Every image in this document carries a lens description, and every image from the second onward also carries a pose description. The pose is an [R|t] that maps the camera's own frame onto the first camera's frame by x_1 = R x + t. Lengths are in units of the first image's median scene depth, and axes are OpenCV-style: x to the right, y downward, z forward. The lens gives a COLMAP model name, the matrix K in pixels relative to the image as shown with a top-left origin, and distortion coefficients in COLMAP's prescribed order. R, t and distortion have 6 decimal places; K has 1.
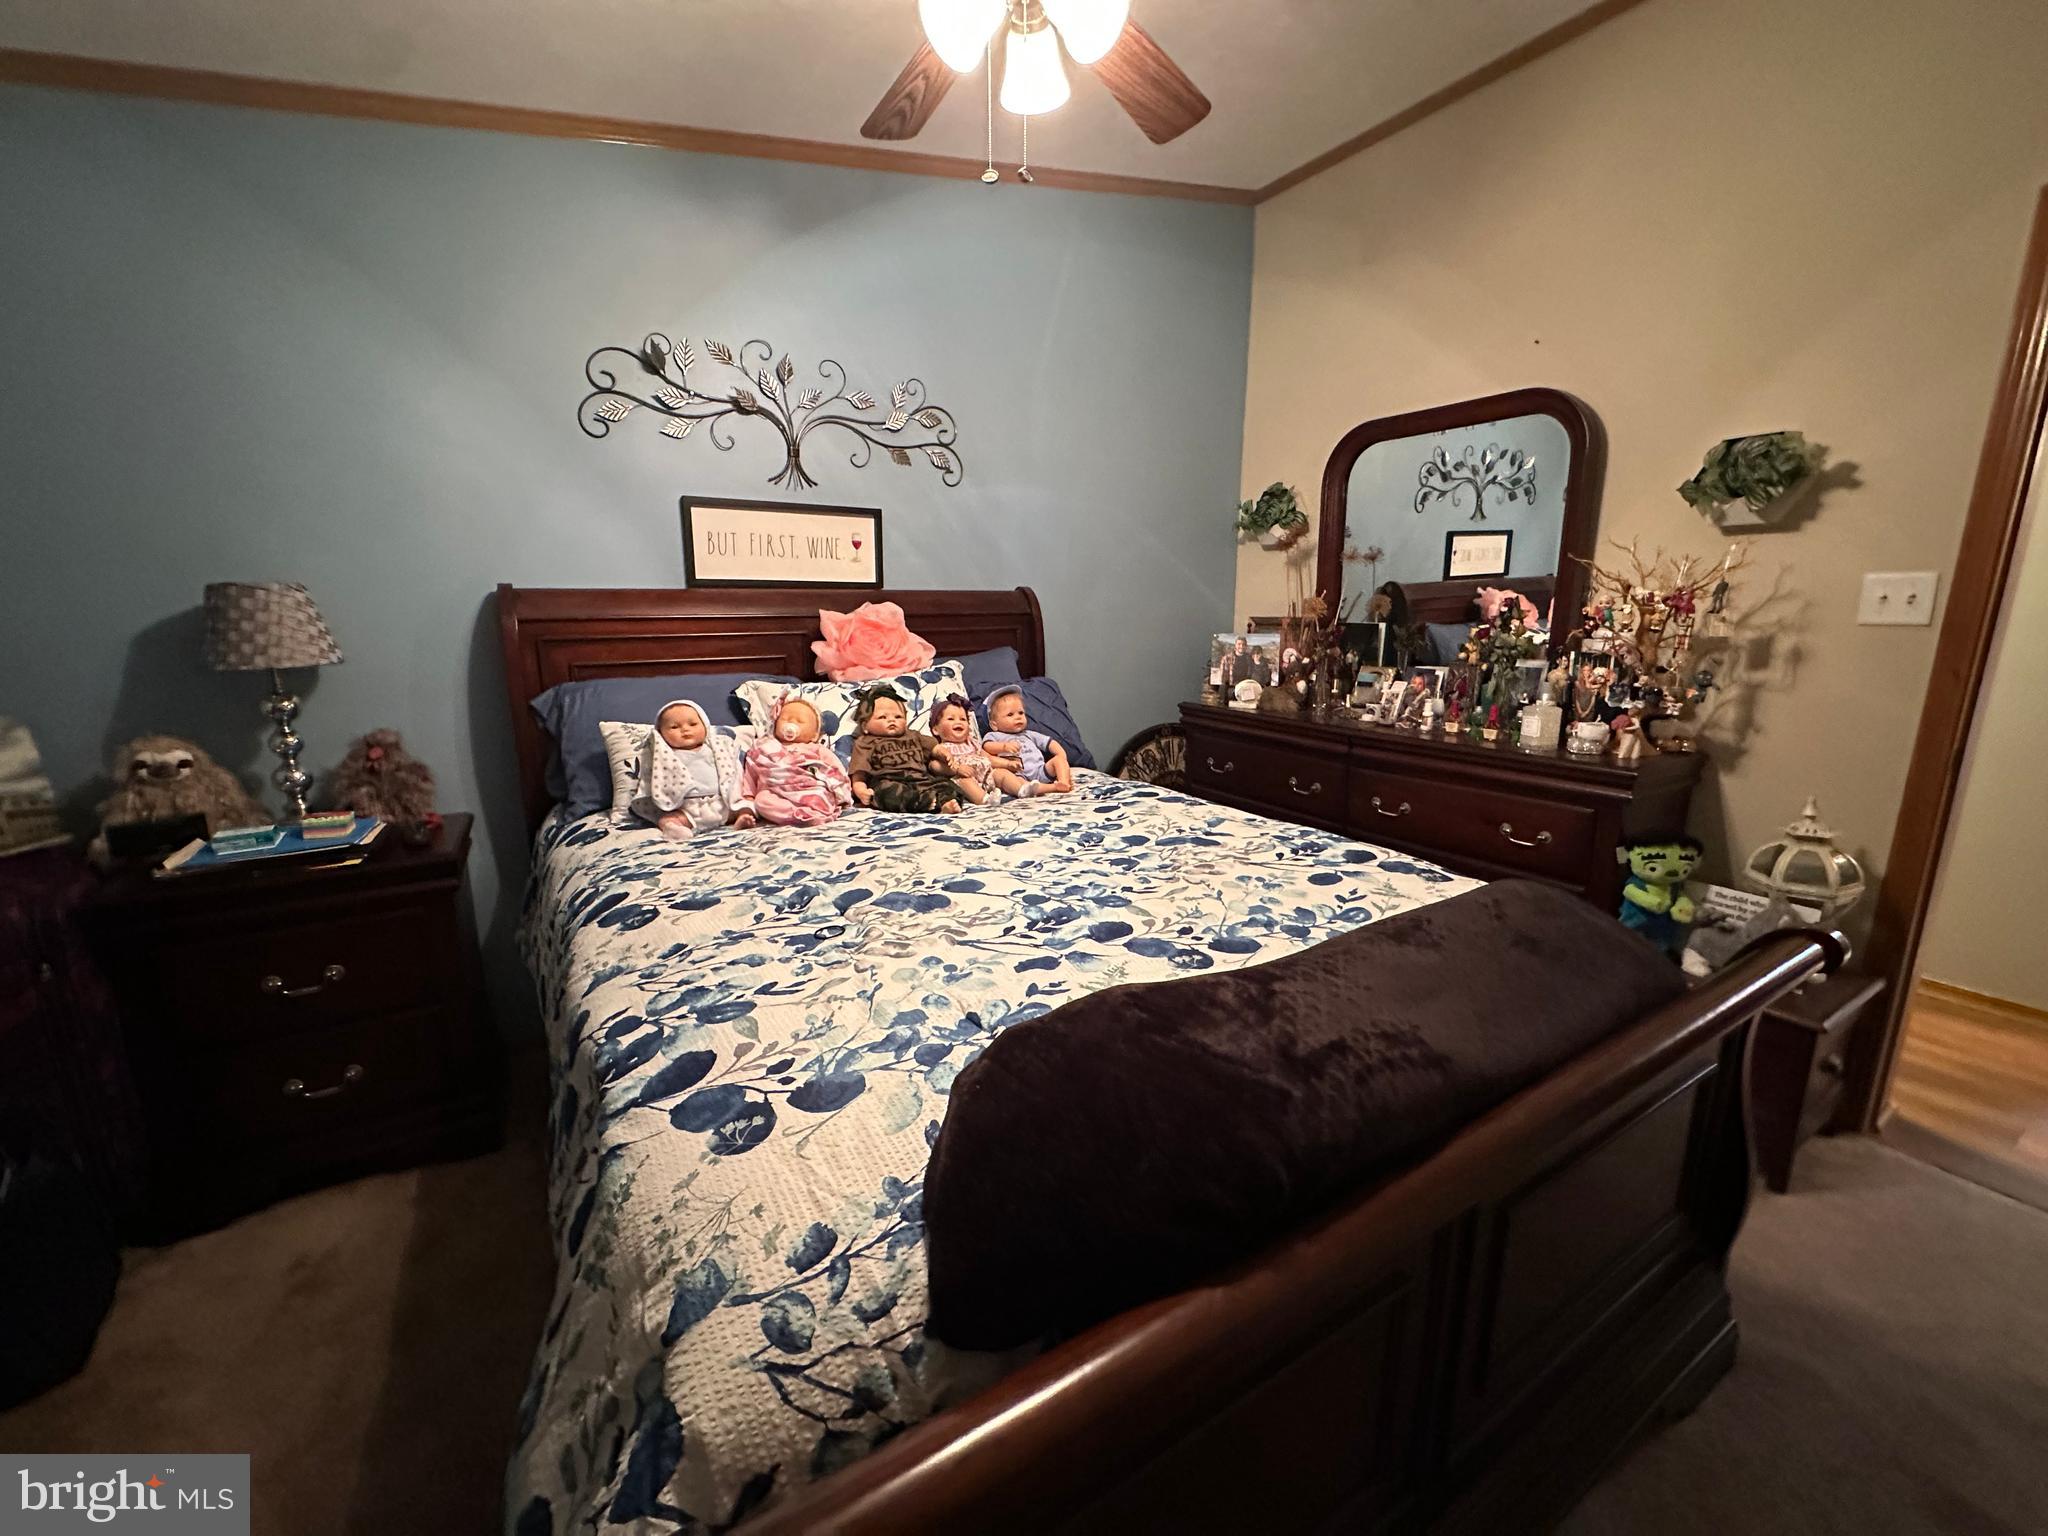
lens RADIAL K [[827.2, 0, 1033.9], [0, 827.2, 758.5], [0, 0, 1]] dist [-0.000314, -0.000008]
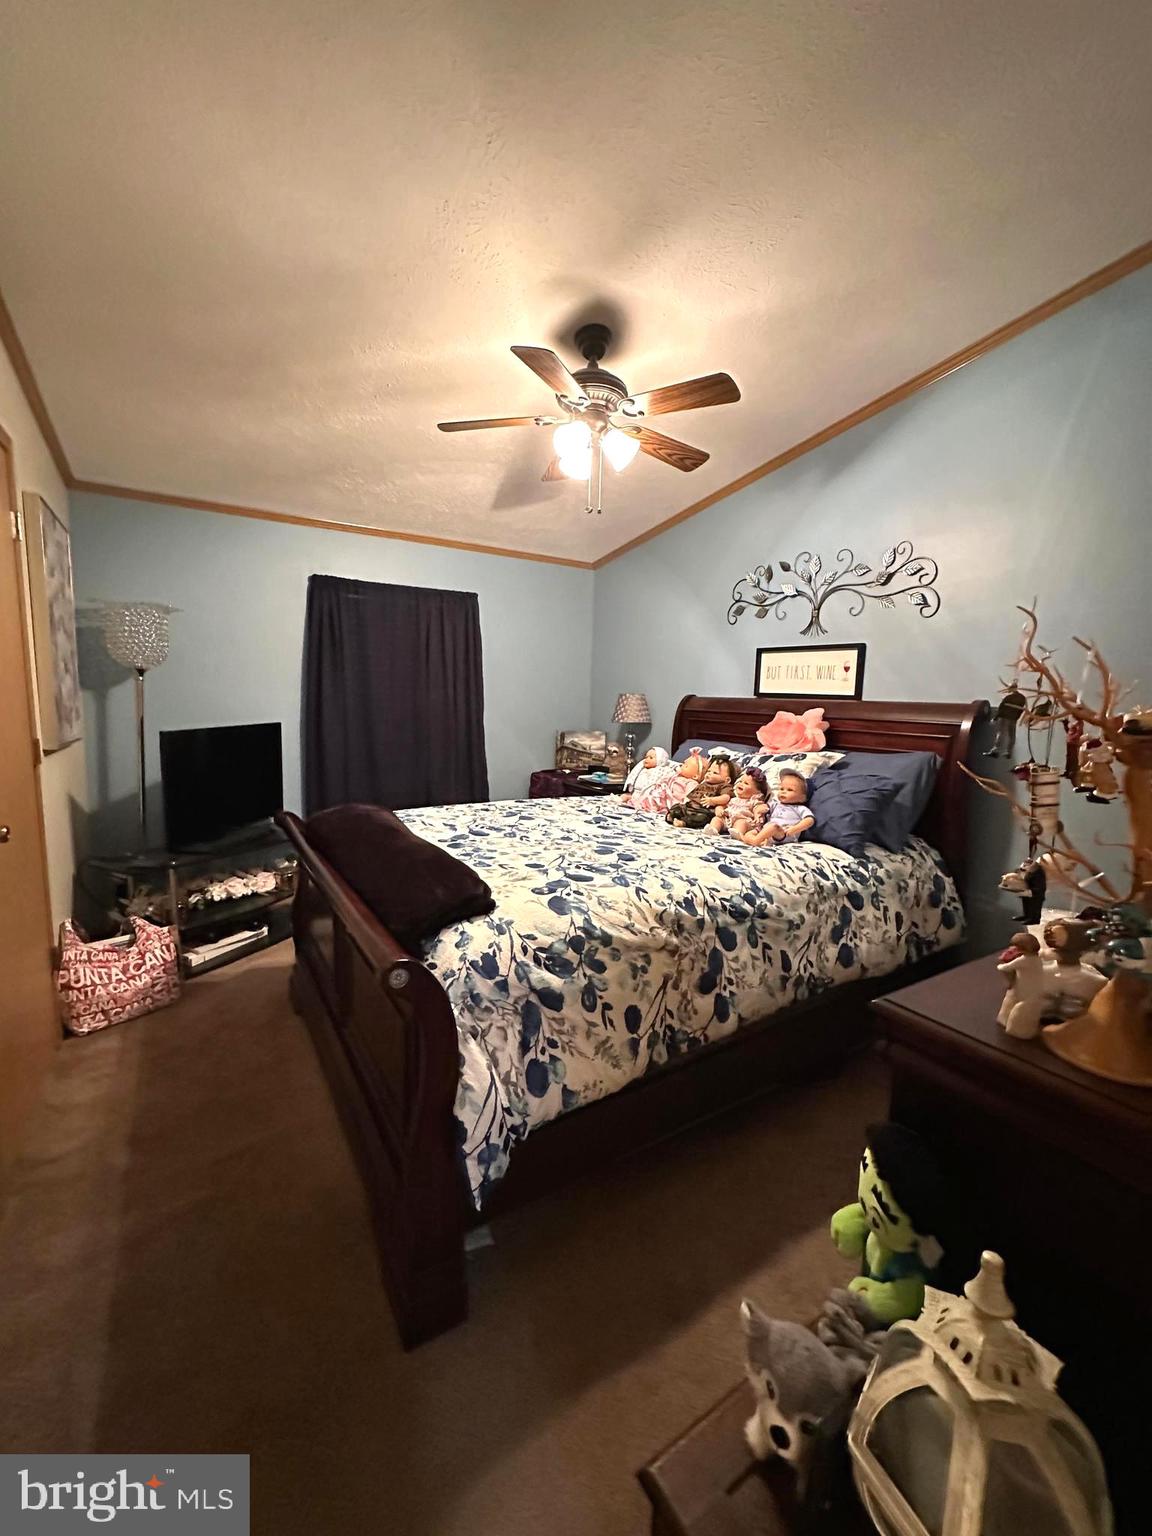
lens RADIAL K [[620.4, 0, 584.9], [0, 620.4, 772.3], [0, 0, 1]] dist [-0.000314, -0.000008]
pose [[0.010195, 0.133206, -0.991036, 1.386042], [-0.206575, 0.969989, 0.128252, -0.201122], [0.978378, 0.203415, 0.037406, 0.863509]]
